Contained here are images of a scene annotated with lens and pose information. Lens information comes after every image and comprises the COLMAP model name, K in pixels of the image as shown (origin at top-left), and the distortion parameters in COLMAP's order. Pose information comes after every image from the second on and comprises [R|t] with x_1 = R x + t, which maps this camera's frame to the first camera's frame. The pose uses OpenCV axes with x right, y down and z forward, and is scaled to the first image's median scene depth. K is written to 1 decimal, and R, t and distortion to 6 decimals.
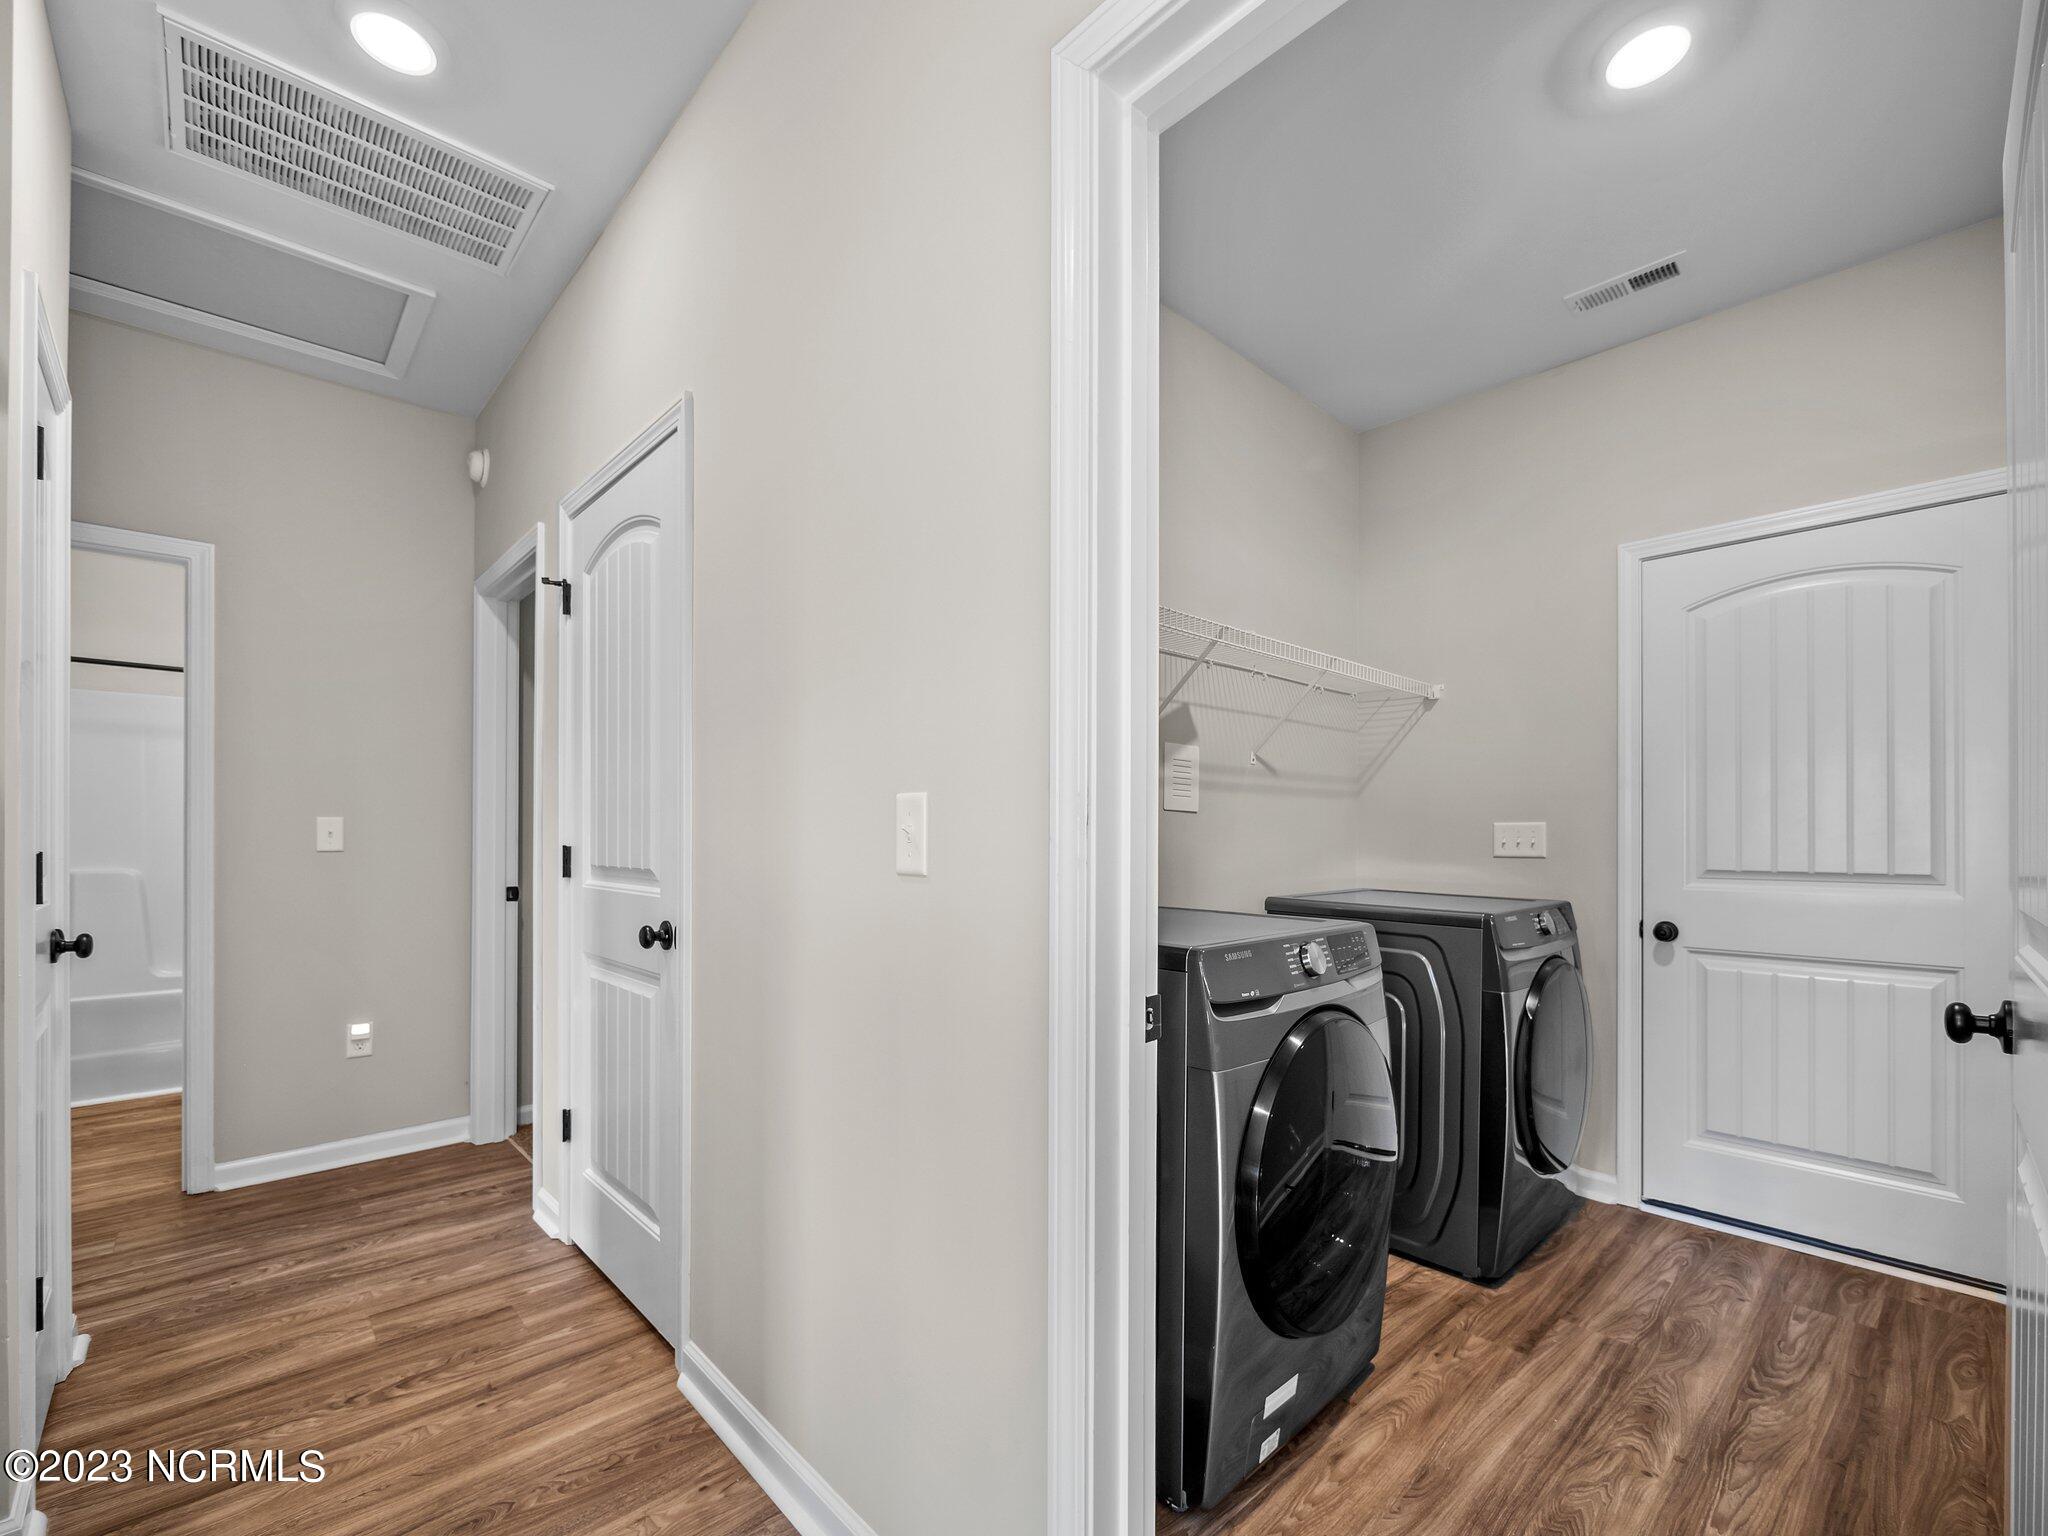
lens RADIAL K [[868.0, 0, 1029.9], [0, 868.0, 838.8], [0, 0, 1]] dist [-0.009047, -0.000149]
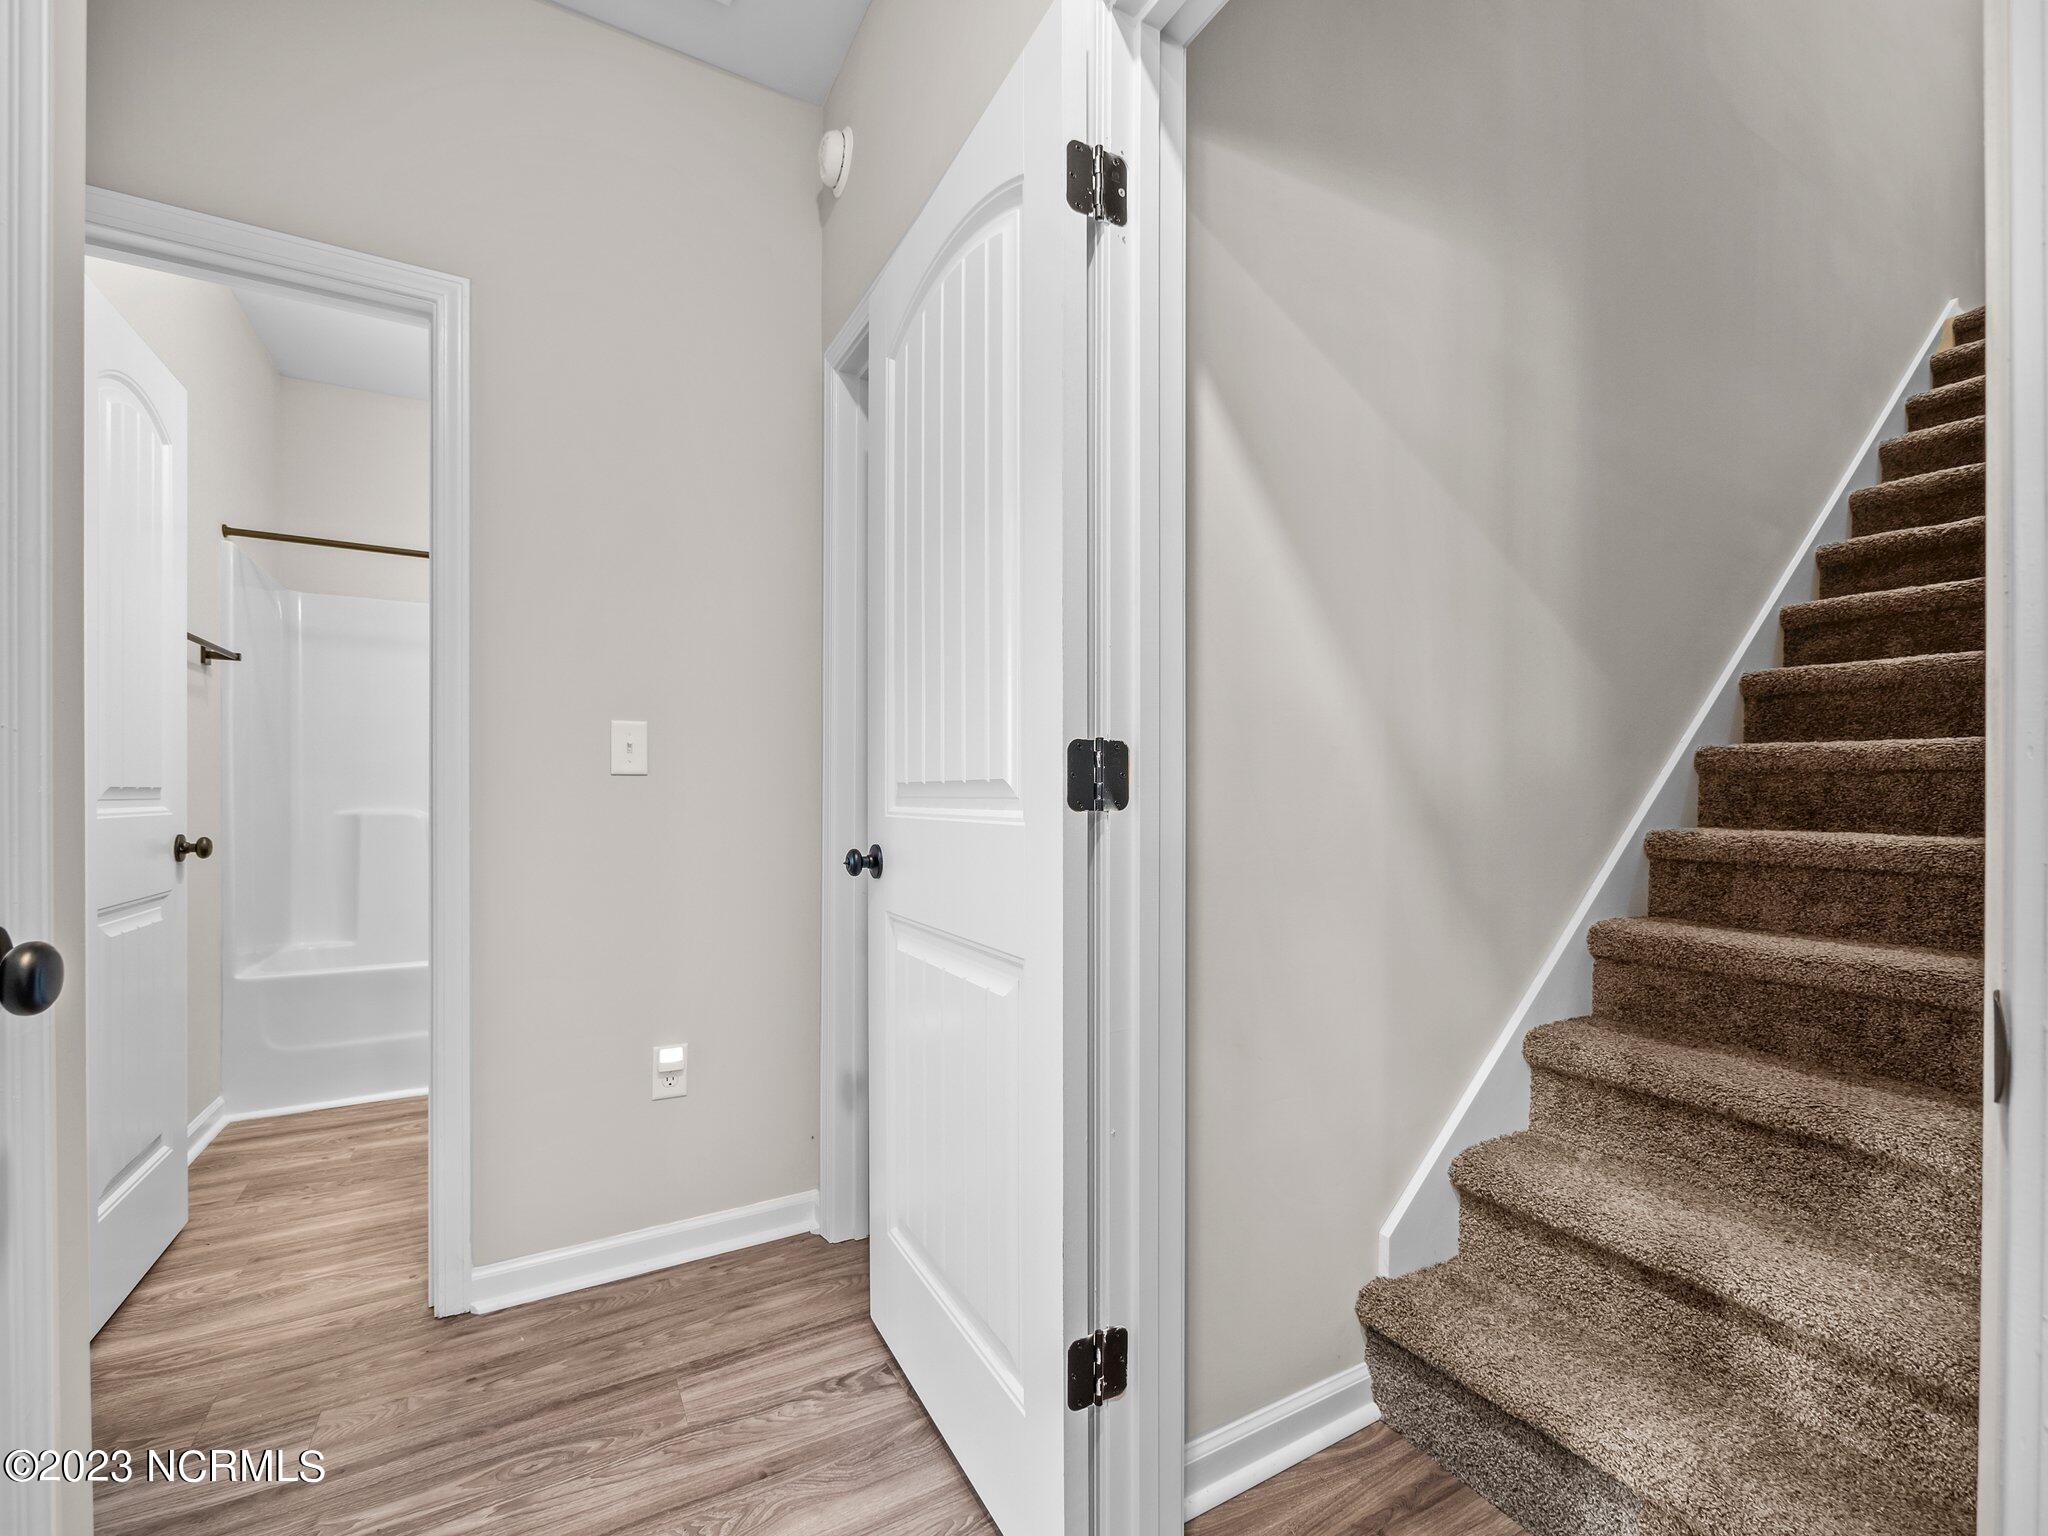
lens RADIAL K [[862.9, 0, 1018.4], [0, 862.9, 795.1], [0, 0, 1]] dist [-0.001519, -0.000318]
pose [[0.970431, -0.003189, -0.241359, -0.382400], [0.003000, 0.999995, -0.001151, 0.032276], [0.241361, 0.000393, 0.970435, 0.455461]]
